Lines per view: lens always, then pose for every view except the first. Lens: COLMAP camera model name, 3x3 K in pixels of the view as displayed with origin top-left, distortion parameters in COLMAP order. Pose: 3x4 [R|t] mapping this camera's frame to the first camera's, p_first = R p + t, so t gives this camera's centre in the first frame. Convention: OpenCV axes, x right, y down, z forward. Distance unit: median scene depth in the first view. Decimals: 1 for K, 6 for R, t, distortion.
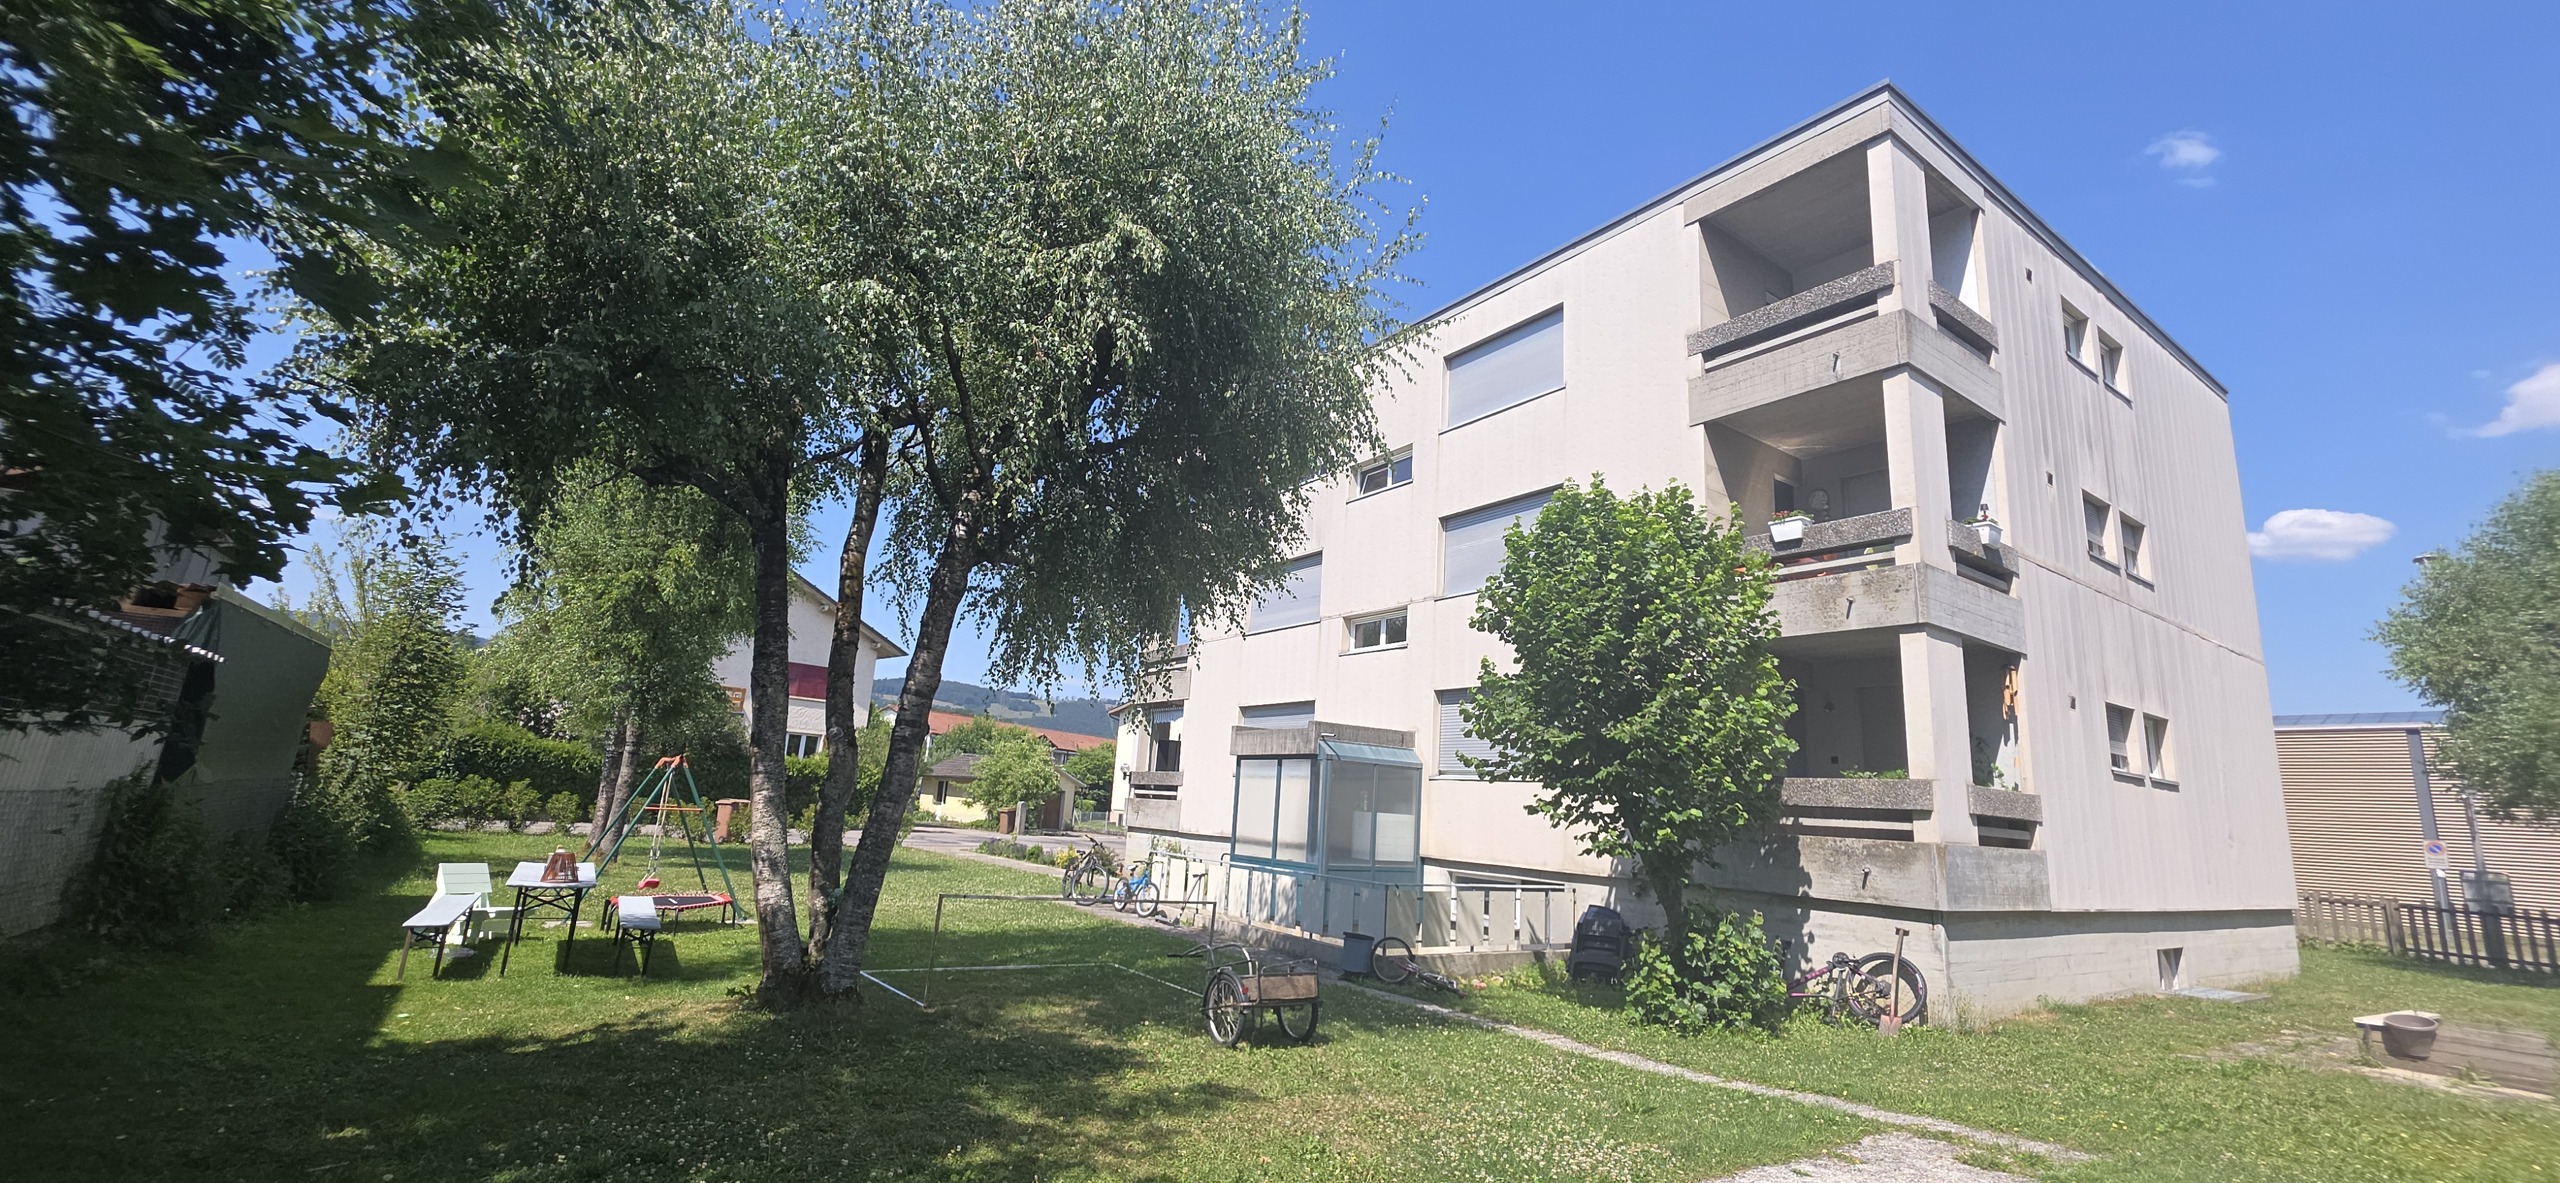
lens RADIAL K [[1023.3, 0, 1280.0], [0, 1023.3, 591.5], [0, 0, 1]] dist [-0.000238, -0.000689]
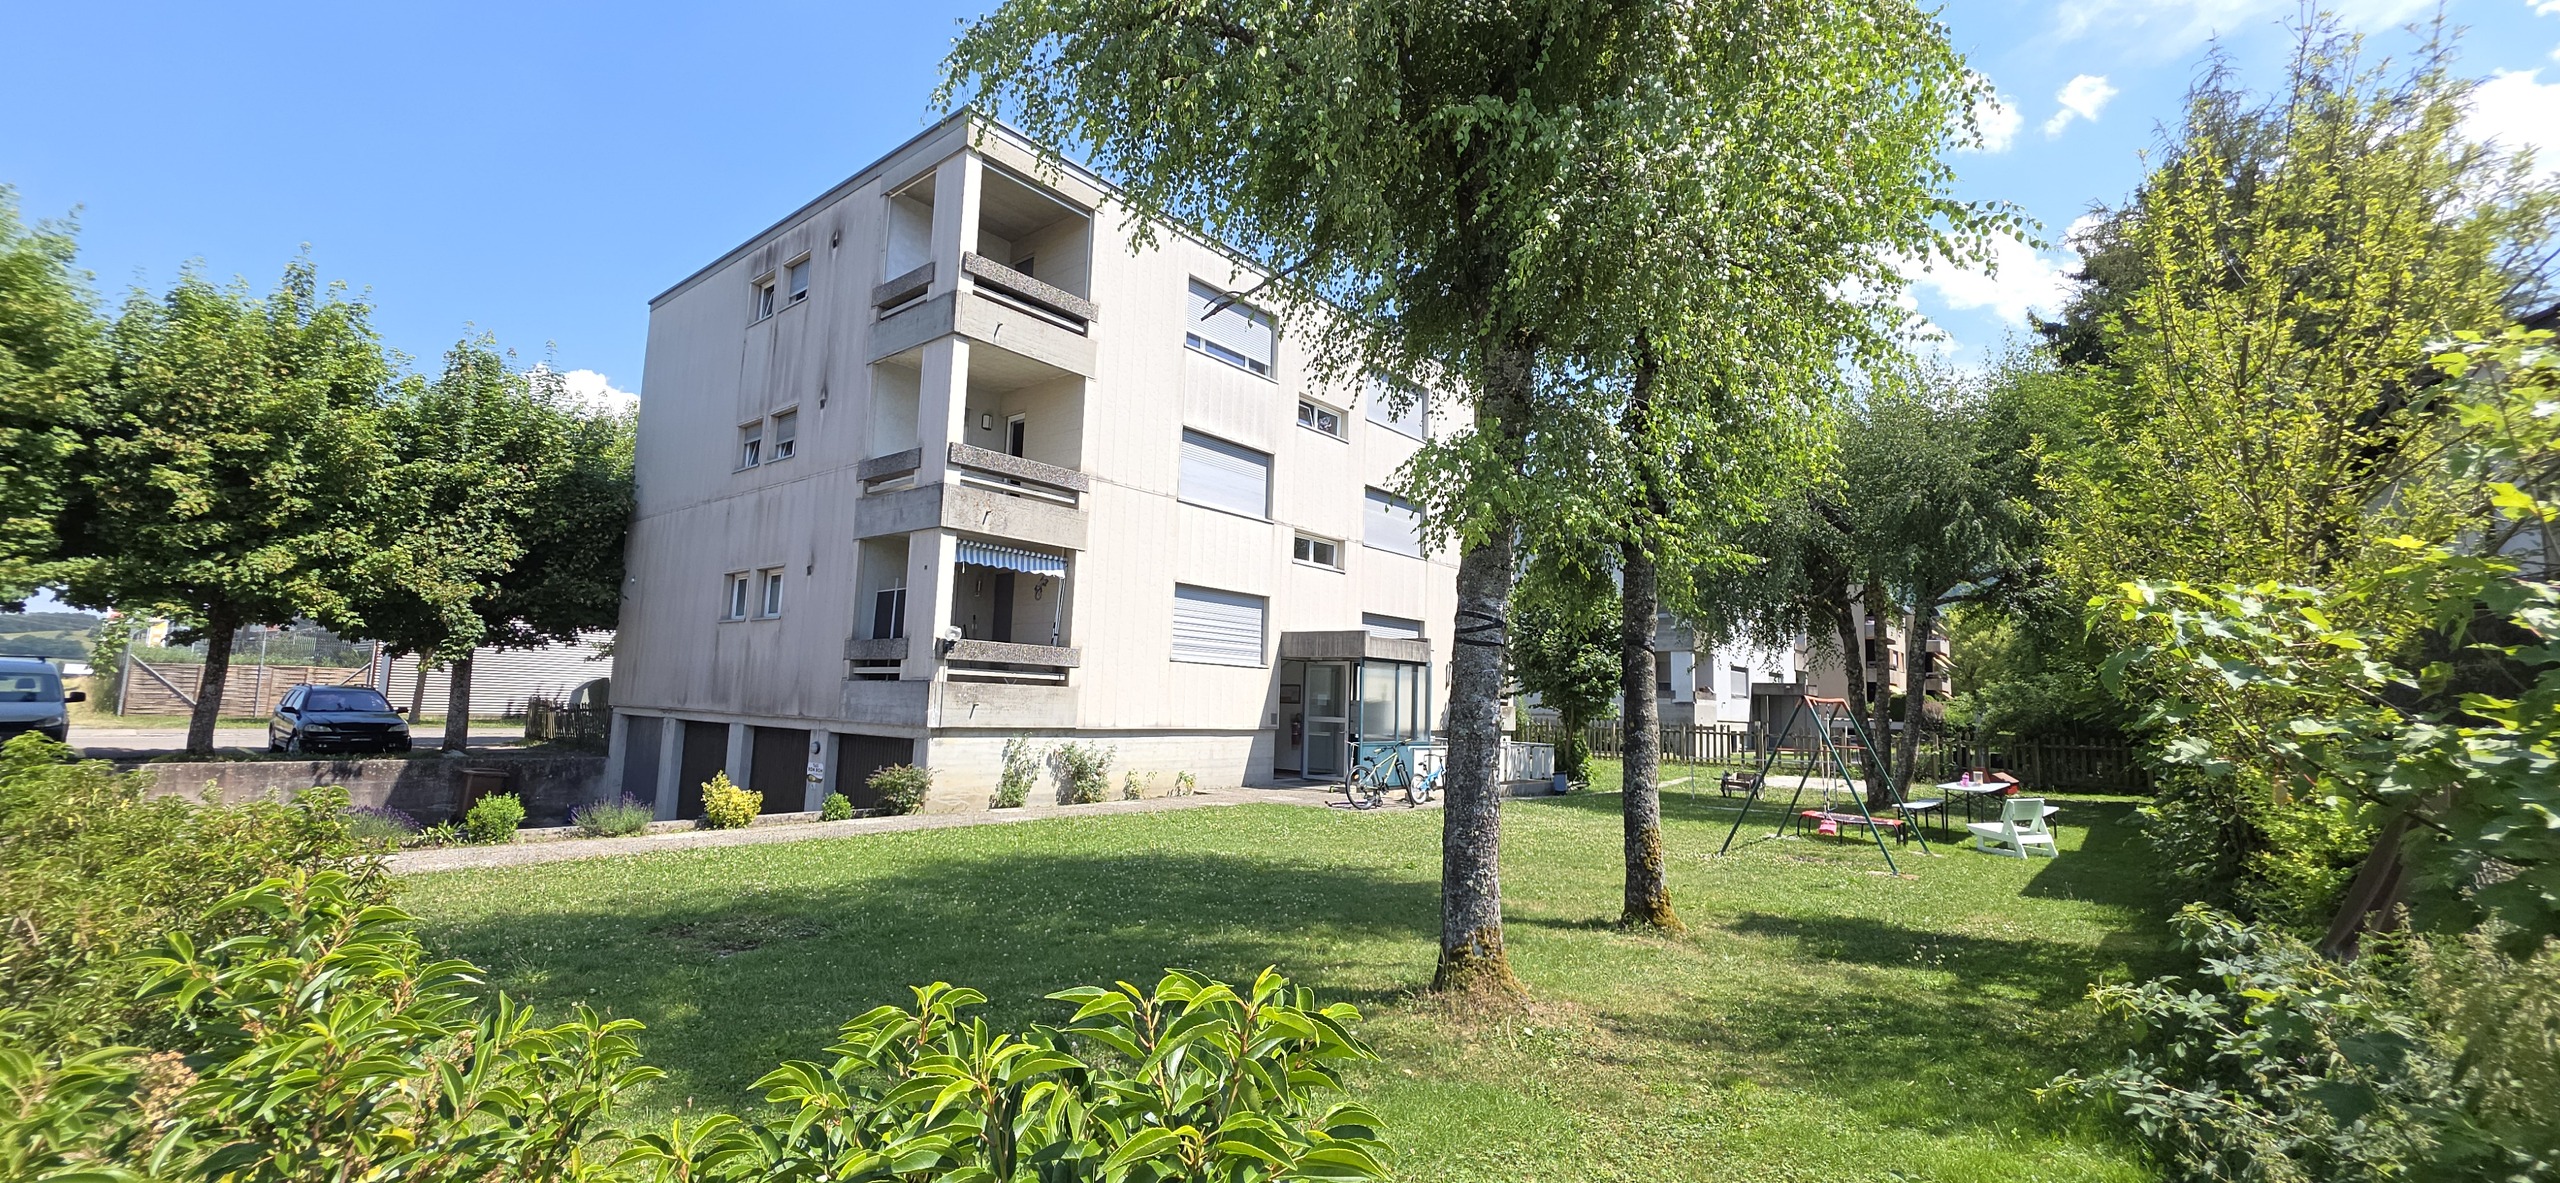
lens RADIAL K [[1023.3, 0, 1280.0], [0, 1023.3, 591.5], [0, 0, 1]] dist [-0.000238, -0.000689]
pose [[-0.252245, 0.035125, 0.967026, -1.433202], [-0.254538, 0.961740, -0.101328, 0.294860], [-0.933586, -0.271704, -0.233653, 1.772140]]
